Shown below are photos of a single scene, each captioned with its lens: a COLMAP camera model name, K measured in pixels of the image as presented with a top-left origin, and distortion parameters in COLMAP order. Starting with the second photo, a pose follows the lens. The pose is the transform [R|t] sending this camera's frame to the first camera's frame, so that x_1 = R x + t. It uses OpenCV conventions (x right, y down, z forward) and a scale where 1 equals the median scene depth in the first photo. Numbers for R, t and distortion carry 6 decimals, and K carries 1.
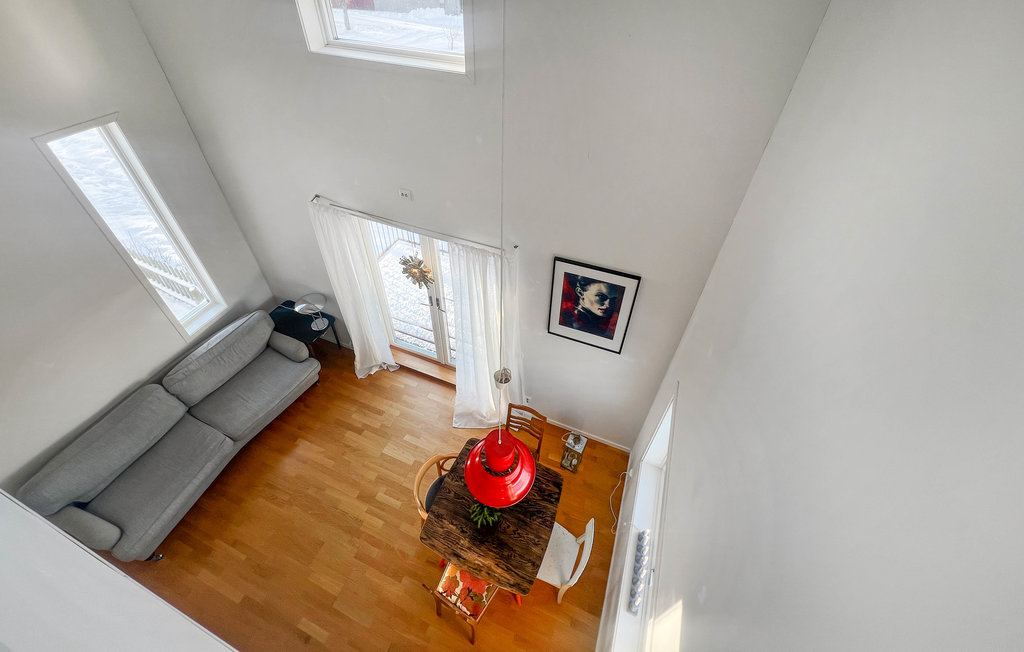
lens RADIAL K [[348.7, 0, 512.0], [0, 348.7, 326.0], [0, 0, 1]] dist [0.000267, 0.000029]
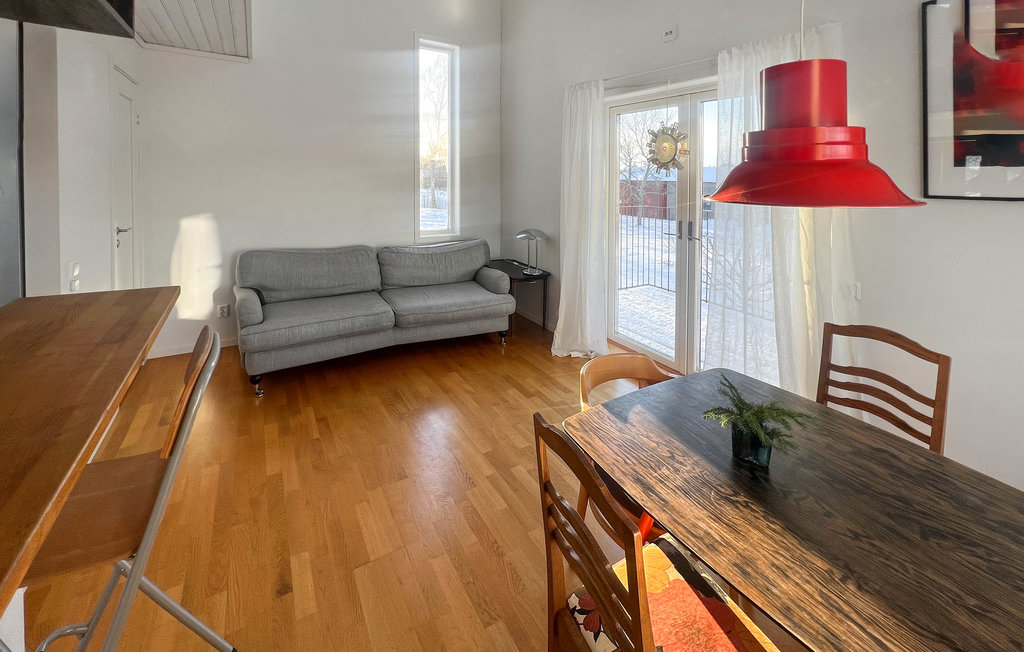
lens RADIAL K [[418.0, 0, 512.0], [0, 418.0, 326.0], [0, 0, 1]] dist [-0.001407, -0.000061]
pose [[0.803374, -0.010860, -0.595376, -0.014044], [-0.359145, 0.788679, -0.499000, 0.714471], [0.474979, 0.614710, 0.629704, 0.527003]]
